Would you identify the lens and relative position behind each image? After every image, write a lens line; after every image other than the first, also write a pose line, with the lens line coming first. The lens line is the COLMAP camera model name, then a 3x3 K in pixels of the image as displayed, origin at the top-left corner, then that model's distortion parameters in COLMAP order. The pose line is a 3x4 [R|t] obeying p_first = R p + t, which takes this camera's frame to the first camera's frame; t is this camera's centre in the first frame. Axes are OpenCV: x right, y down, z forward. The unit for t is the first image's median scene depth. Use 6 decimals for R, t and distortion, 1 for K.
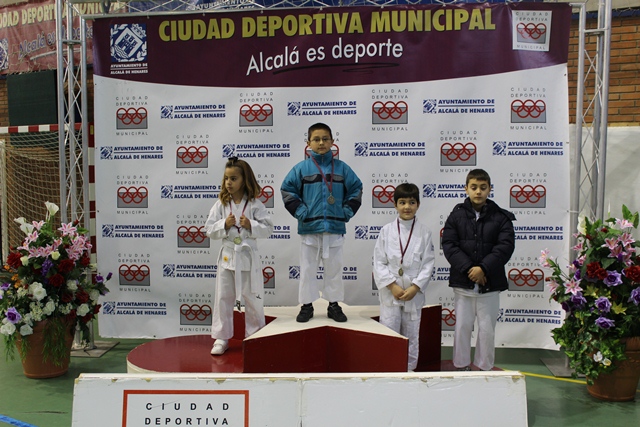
lens RADIAL K [[733.0, 0, 321.5], [0, 733.0, 210.2], [0, 0, 1]] dist [-0.057273, 0.000000]
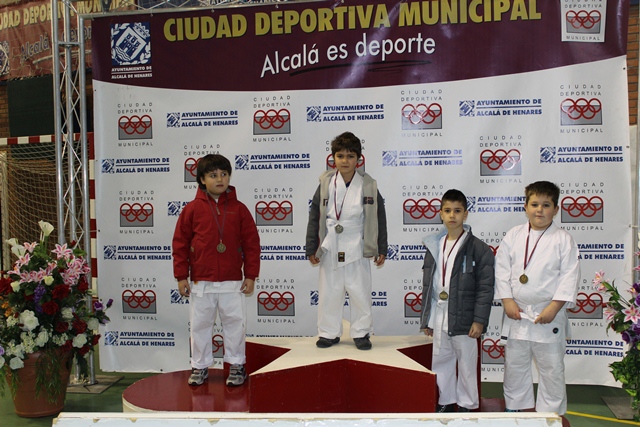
lens RADIAL K [[826.9, 0, 315.9], [0, 826.9, 208.7], [0, 0, 1]] dist [-0.027413, 0.000000]
pose [[0.997783, -0.010418, -0.065737, 0.030492], [0.009006, 0.999723, -0.021747, -0.001462], [0.065945, 0.021106, 0.997600, -0.001020]]
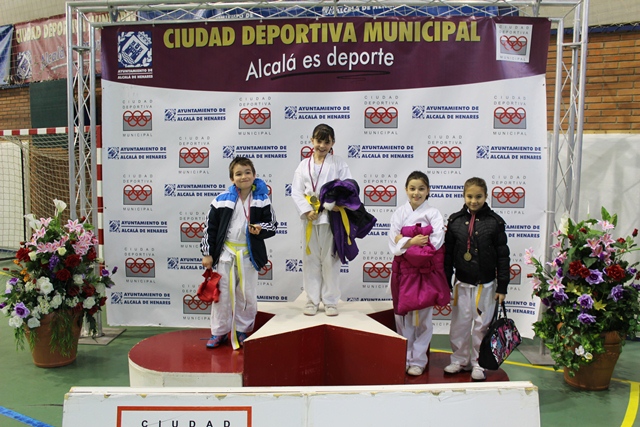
lens RADIAL K [[603.5, 0, 326.2], [0, 603.5, 212.2], [0, 0, 1]] dist [-0.123704, 0.101997]
pose [[0.999235, 0.006466, 0.038560, -0.018994], [-0.007101, 0.999841, 0.016348, -0.009348], [-0.038448, -0.016609, 0.999123, 0.129064]]
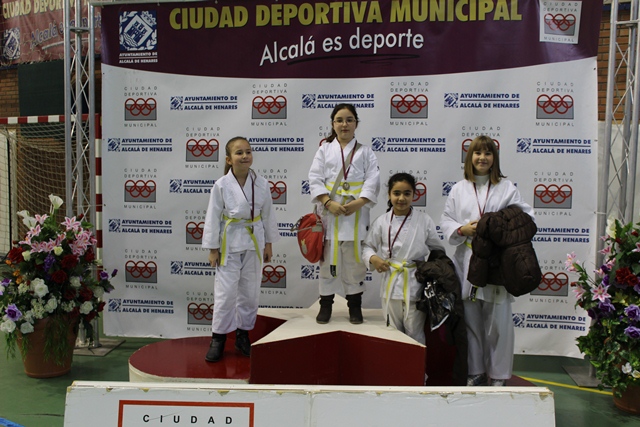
lens RADIAL K [[733.0, 0, 320.2], [0, 733.0, 210.0], [0, 0, 1]] dist [-0.057273, 0.000000]
pose [[0.999638, 0.014958, -0.022358, 0.000854], [-0.014806, 0.999866, 0.006972, -0.003362], [0.022459, -0.006639, 0.999726, 0.042822]]
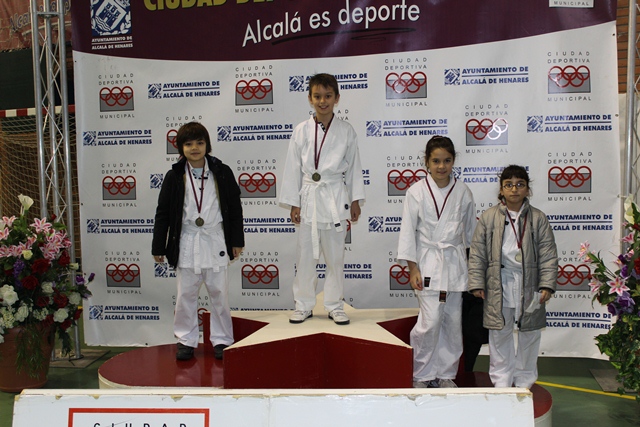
lens RADIAL K [[826.9, 0, 314.2], [0, 826.9, 209.5], [0, 0, 1]] dist [-0.027413, 0.000000]
pose [[0.997023, -0.014004, -0.075823, 0.057081], [0.015047, 0.999800, 0.013209, -0.001344], [0.075623, -0.014311, 0.997034, 0.016646]]
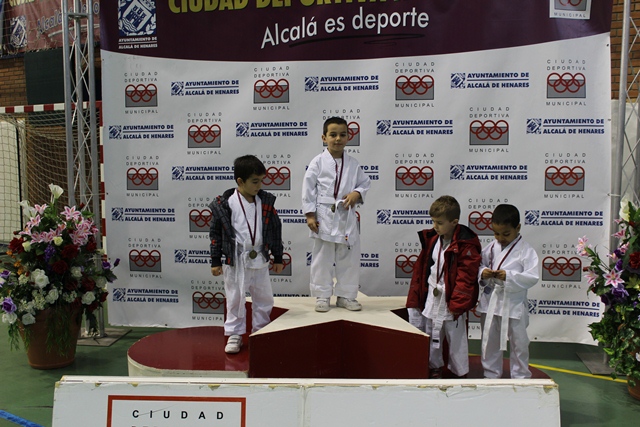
lens RADIAL K [[733.0, 0, 317.3], [0, 733.0, 213.0], [0, 0, 1]] dist [-0.057273, 0.000000]
pose [[0.998667, 0.002697, -0.051545, 0.018432], [-0.001026, 0.999474, 0.032423, -0.004808], [0.051605, -0.032327, 0.998144, 0.065572]]
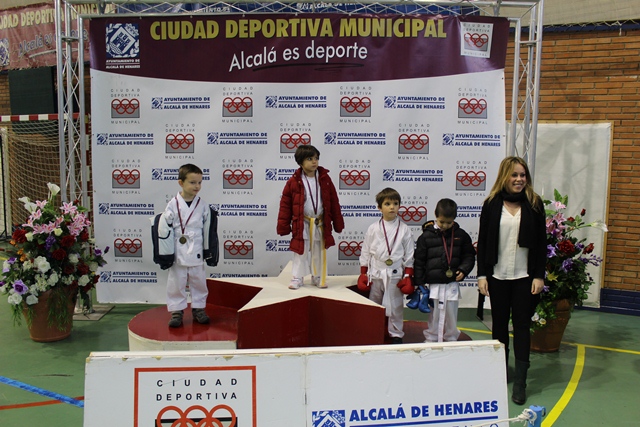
lens RADIAL K [[579.6, 0, 330.2], [0, 579.6, 213.4], [0, 0, 1]] dist [-0.144306, 0.139345]
pose [[0.993810, 0.001003, 0.111091, -0.046618], [-0.005991, 0.998988, 0.044578, -0.006059], [-0.110934, -0.044967, 0.992810, 0.096997]]
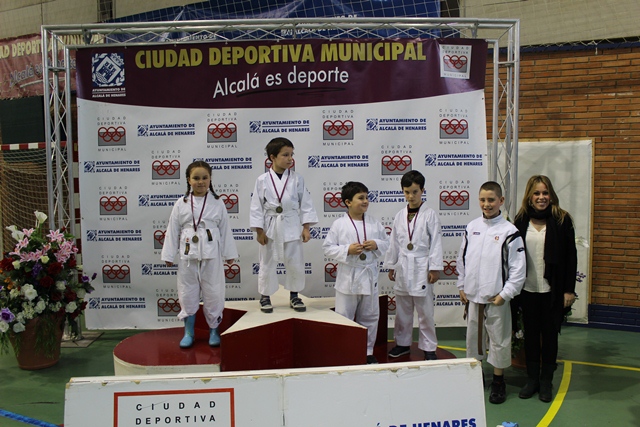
lens RADIAL K [[579.6, 0, 328.3], [0, 579.6, 213.6], [0, 0, 1]] dist [-0.144306, 0.139345]
pose [[0.993358, -0.016284, 0.113903, -0.029239], [0.015595, 0.999854, 0.006938, -0.006699], [-0.114000, -0.005116, 0.993468, 0.086305]]
